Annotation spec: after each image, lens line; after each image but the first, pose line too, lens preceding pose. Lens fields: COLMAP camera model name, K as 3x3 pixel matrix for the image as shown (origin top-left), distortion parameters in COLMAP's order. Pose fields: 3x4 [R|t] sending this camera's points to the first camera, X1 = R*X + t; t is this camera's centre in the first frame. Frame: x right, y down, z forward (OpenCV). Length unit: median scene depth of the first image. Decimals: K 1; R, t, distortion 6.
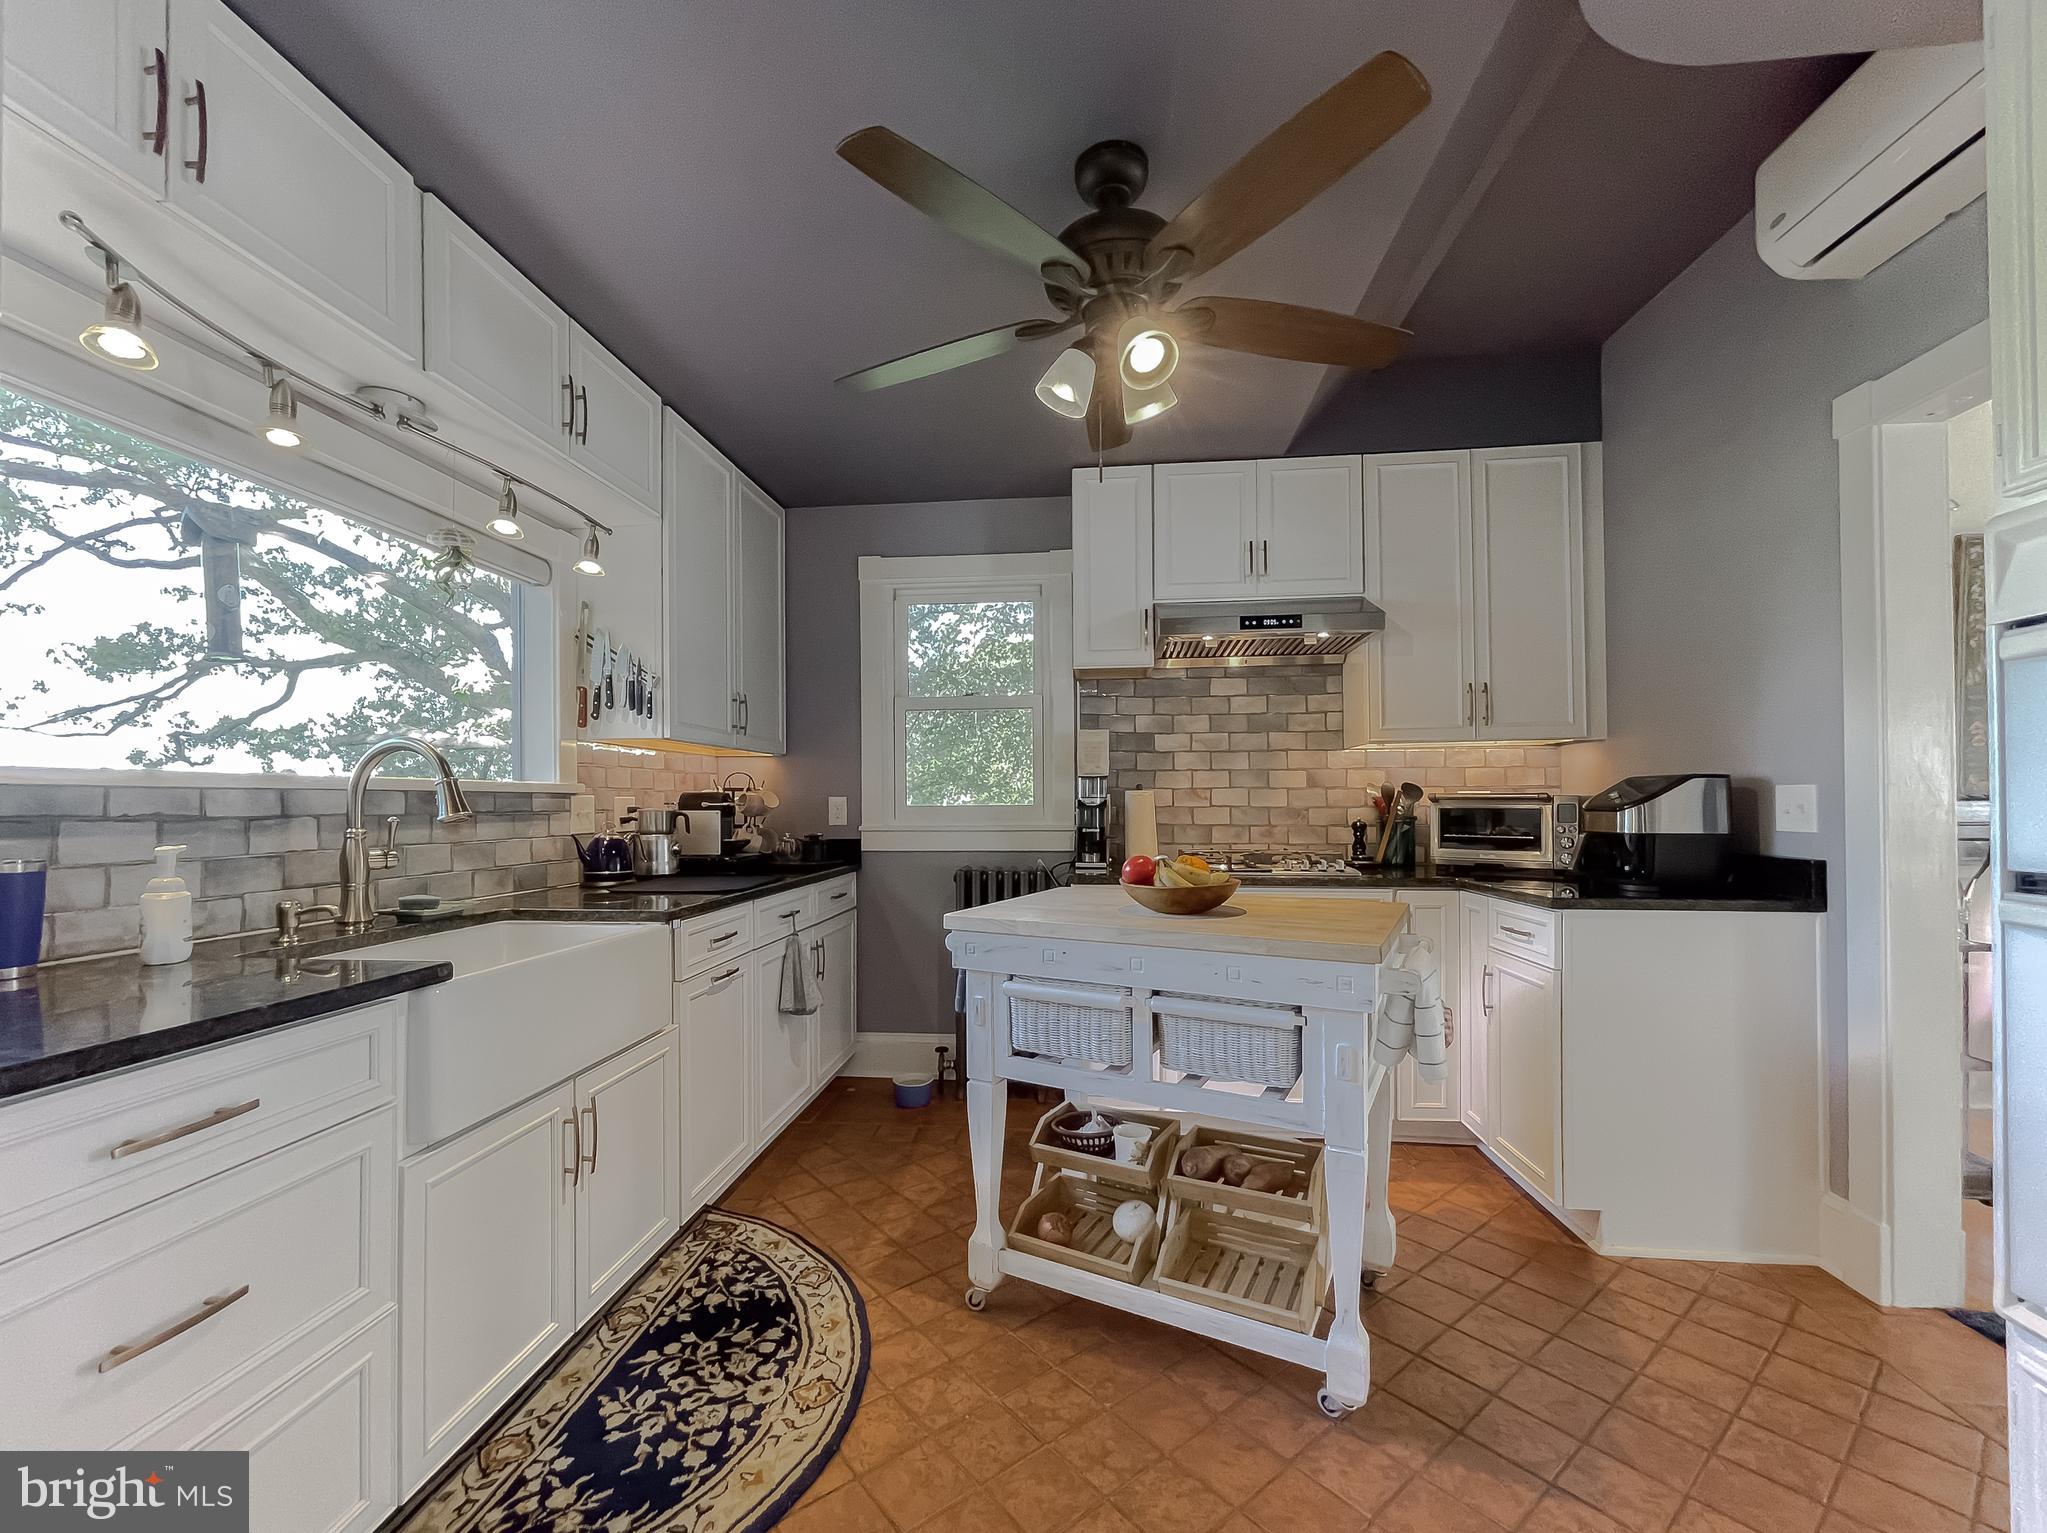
lens RADIAL K [[816.7, 0, 1017.5], [0, 816.7, 788.1], [0, 0, 1]] dist [0.000165, 0.000140]
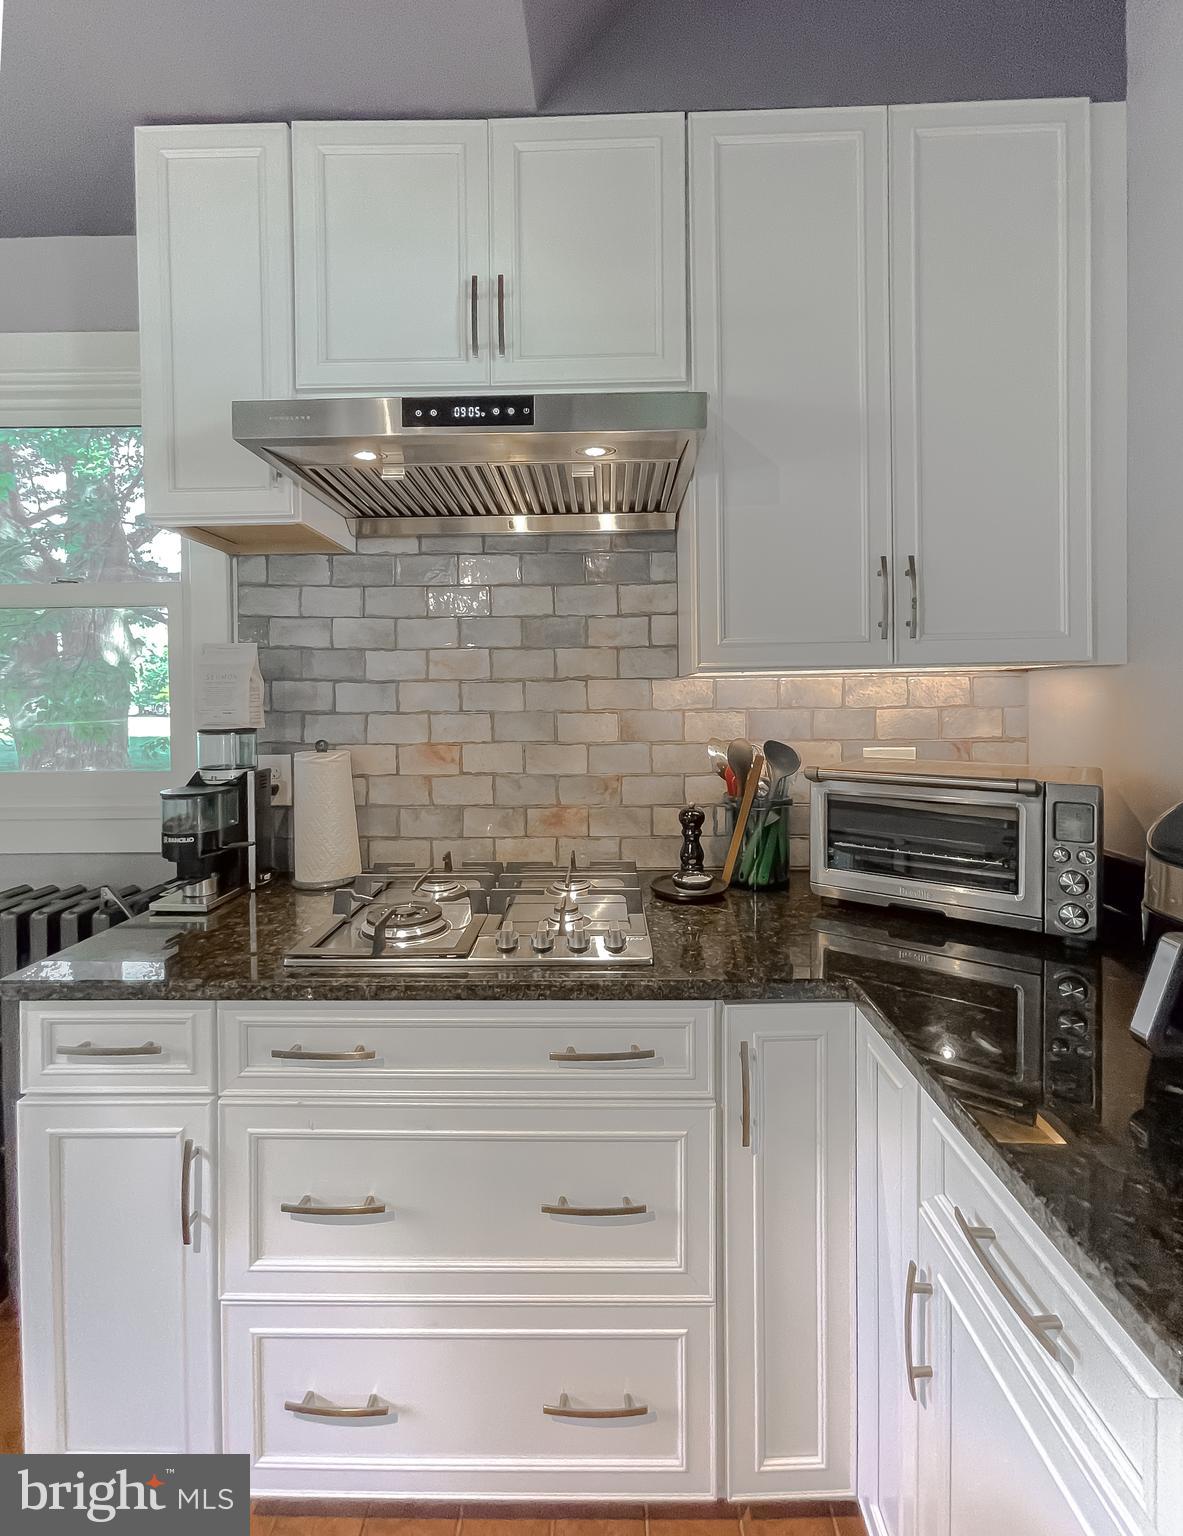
lens RADIAL K [[693.8, 0, 592.3], [0, 693.8, 703.0], [0, 0, 1]] dist [0.016678, -0.000228]
pose [[0.995085, -0.006305, 0.098825, 0.304176], [0.004247, 0.999770, 0.021019, -0.041992], [-0.098935, -0.020496, 0.994883, 0.535535]]
